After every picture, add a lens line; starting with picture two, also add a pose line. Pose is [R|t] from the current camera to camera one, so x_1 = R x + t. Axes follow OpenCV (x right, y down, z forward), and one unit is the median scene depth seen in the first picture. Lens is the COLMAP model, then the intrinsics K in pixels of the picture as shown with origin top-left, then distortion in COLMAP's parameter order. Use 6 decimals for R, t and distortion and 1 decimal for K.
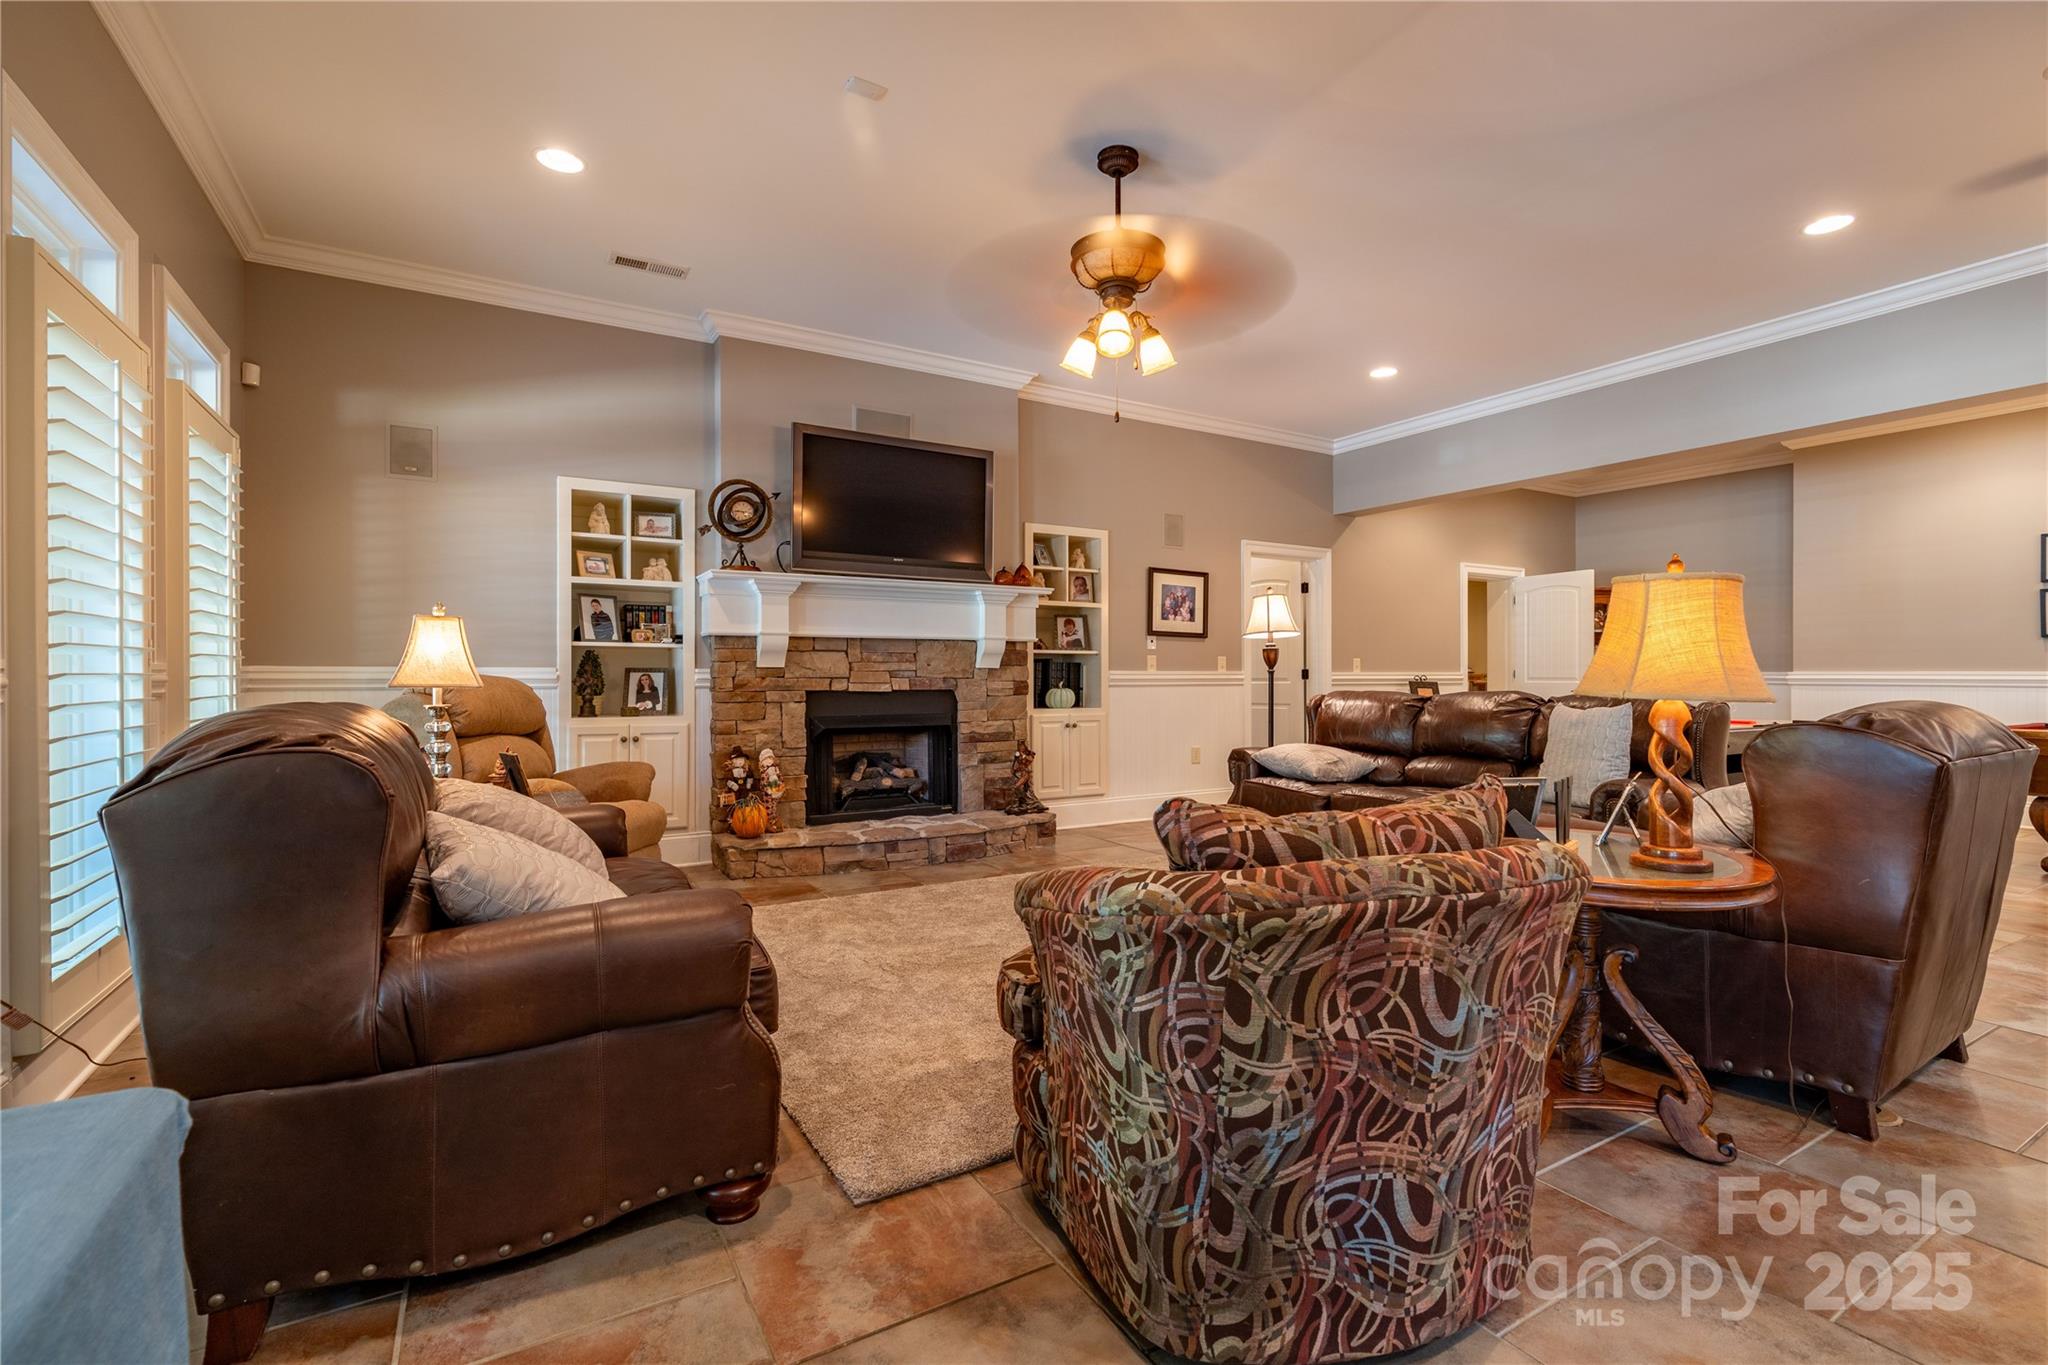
lens RADIAL K [[918.5, 0, 1024.3], [0, 918.5, 679.1], [0, 0, 1]] dist [-0.002236, 0.001999]
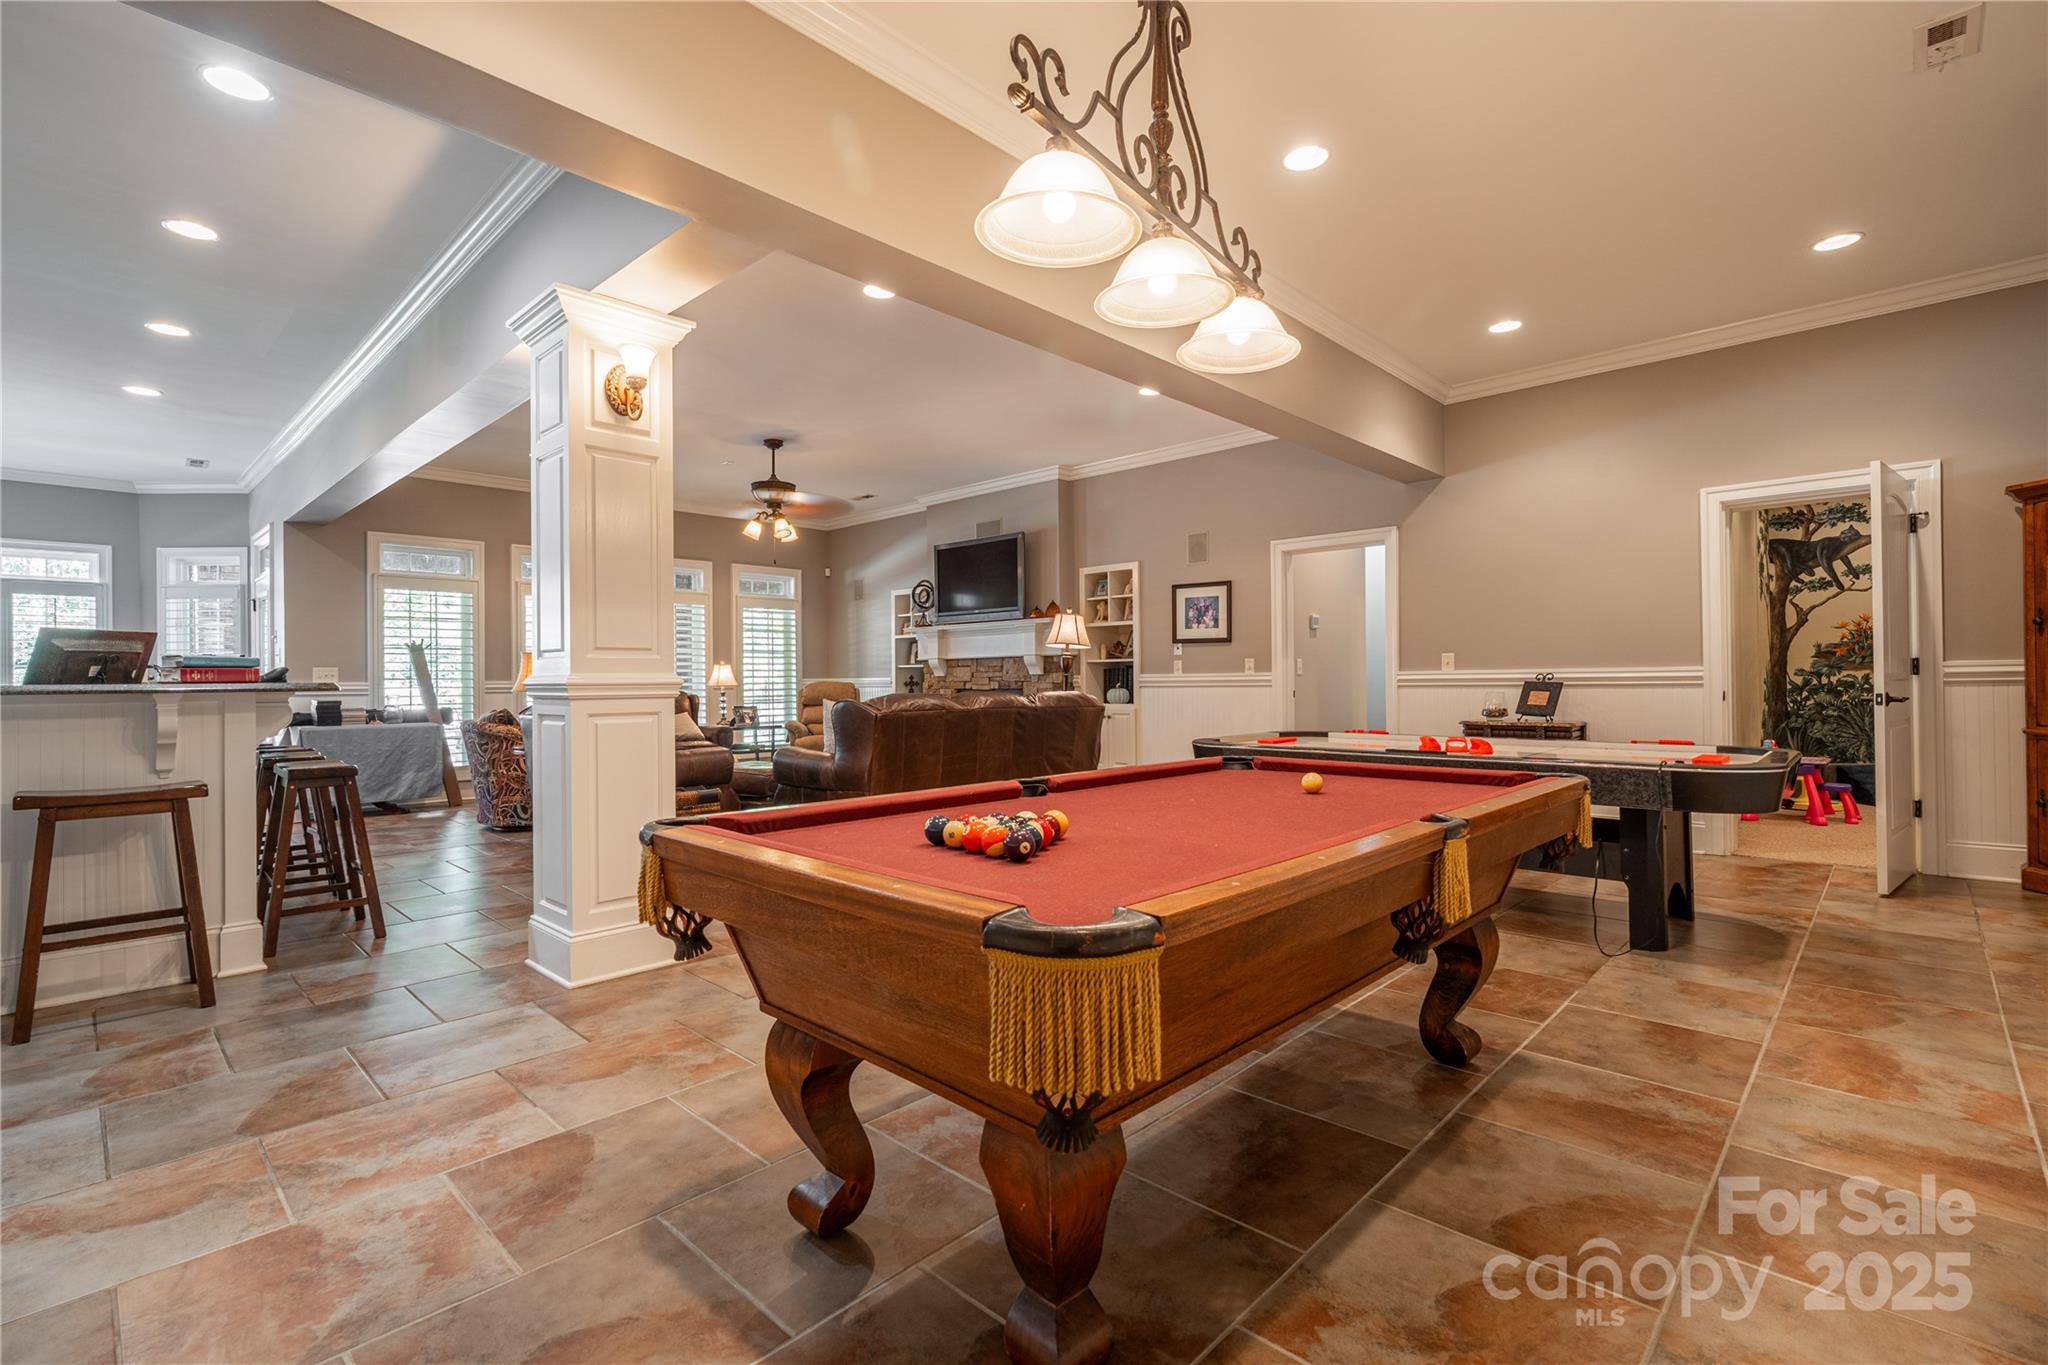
lens RADIAL K [[918.5, 0, 1023.3], [0, 918.5, 678.8], [0, 0, 1]] dist [-0.002236, 0.001999]
pose [[0.272354, -0.003460, -0.962191, 1.201984], [0.007599, 0.999970, -0.001445, -0.002243], [0.962167, -0.006918, 0.272372, 0.494193]]
